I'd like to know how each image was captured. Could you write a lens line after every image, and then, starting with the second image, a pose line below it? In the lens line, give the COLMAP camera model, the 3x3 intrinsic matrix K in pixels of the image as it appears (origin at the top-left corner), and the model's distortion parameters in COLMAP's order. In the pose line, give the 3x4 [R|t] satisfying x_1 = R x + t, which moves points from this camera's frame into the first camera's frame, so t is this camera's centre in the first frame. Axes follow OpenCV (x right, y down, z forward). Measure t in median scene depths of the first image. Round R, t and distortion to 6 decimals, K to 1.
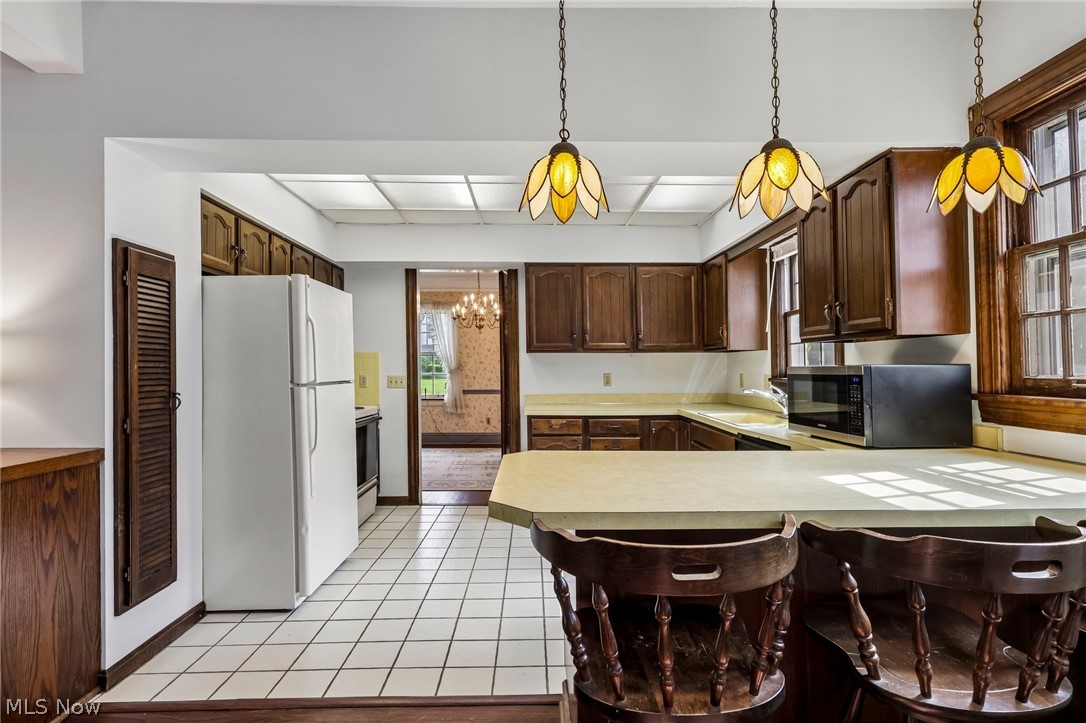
lens RADIAL K [[527.6, 0, 543.0], [0, 527.6, 361.5], [0, 0, 1]] dist [-0.000445, -0.000021]
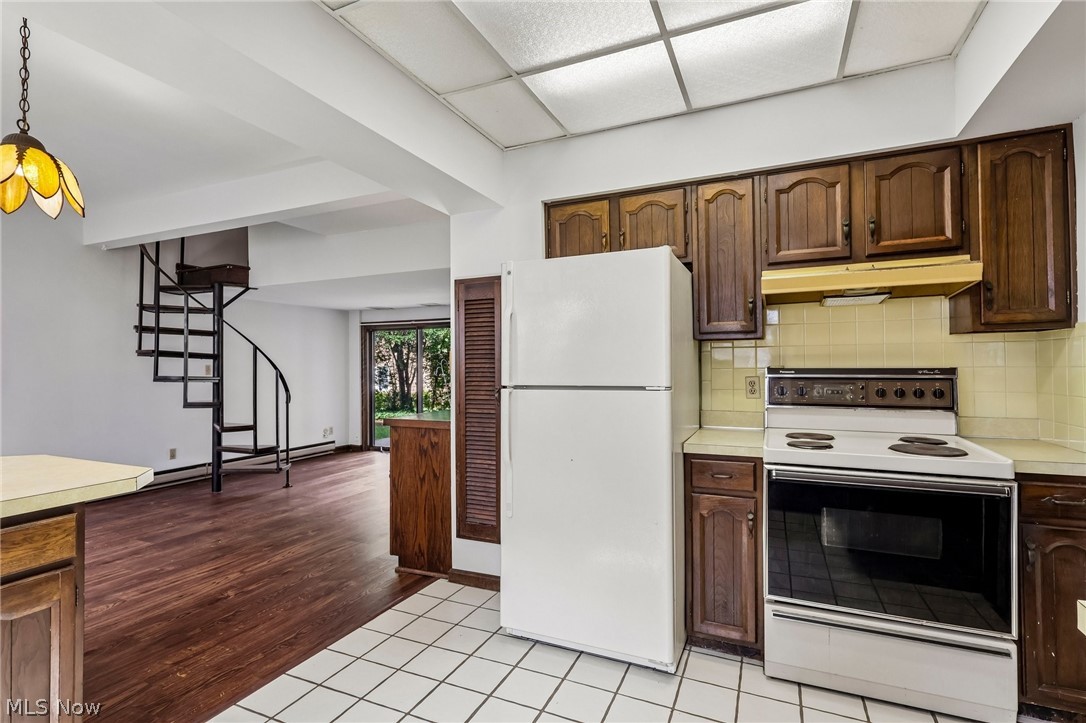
lens RADIAL K [[527.6, 0, 543.0], [0, 527.6, 361.5], [0, 0, 1]] dist [-0.000445, -0.000021]
pose [[-0.429794, -0.003421, -0.902920, 0.381223], [0.021721, 0.999664, -0.014127, 0.018092], [0.902666, -0.025684, -0.429576, 1.706184]]
